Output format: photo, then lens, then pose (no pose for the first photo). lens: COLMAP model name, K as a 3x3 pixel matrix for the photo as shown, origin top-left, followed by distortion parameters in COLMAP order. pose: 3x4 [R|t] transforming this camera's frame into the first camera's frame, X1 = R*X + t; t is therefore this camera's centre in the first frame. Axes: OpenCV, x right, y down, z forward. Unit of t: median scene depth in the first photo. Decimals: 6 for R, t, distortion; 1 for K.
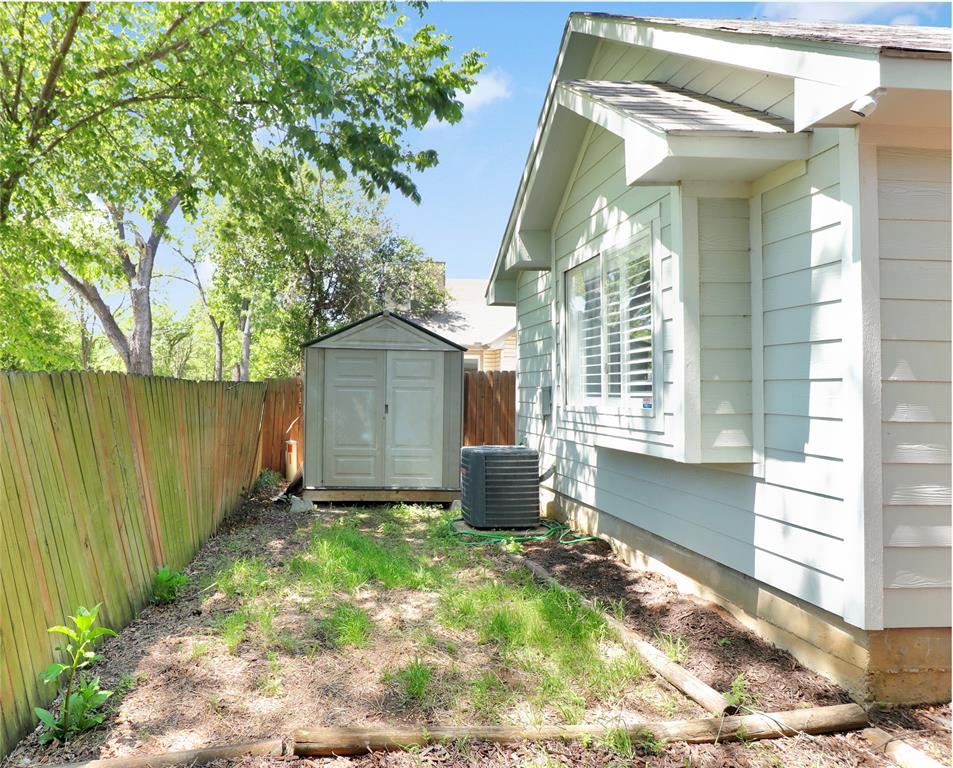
lens RADIAL K [[607.2, 0, 476.6], [0, 607.2, 370.5], [0, 0, 1]] dist [0.020465, -0.036171]
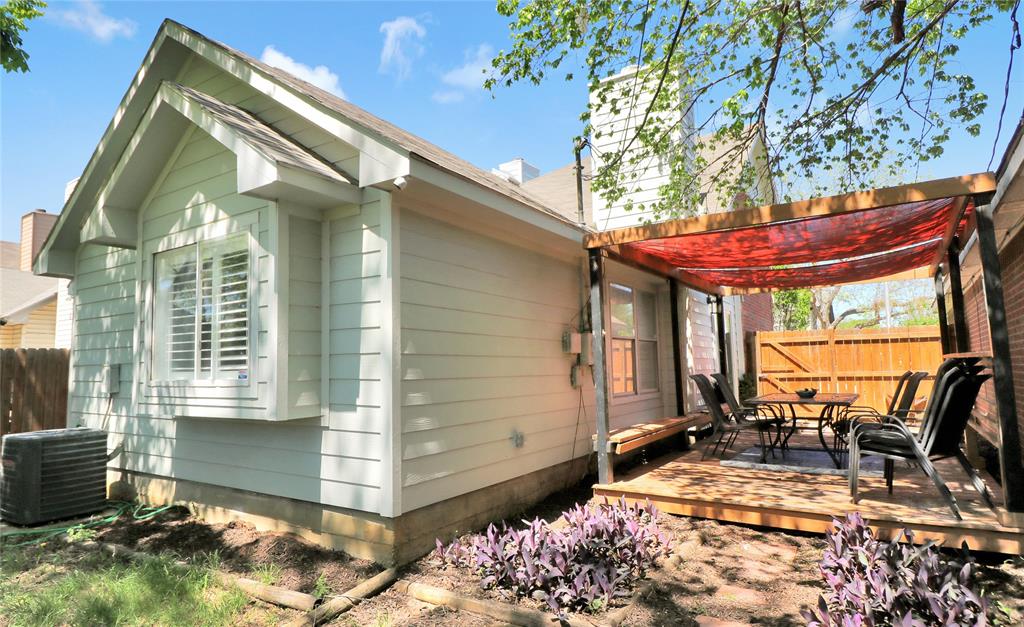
lens RADIAL K [[563.6, 0, 512.0], [0, 563.6, 313.5], [0, 0, 1]] dist [0.001319, 0.000078]
pose [[0.569018, 0.054864, 0.820493, -0.341092], [0.003001, 0.997627, -0.068790, 0.011938], [-0.822320, 0.041605, 0.567503, -0.067423]]
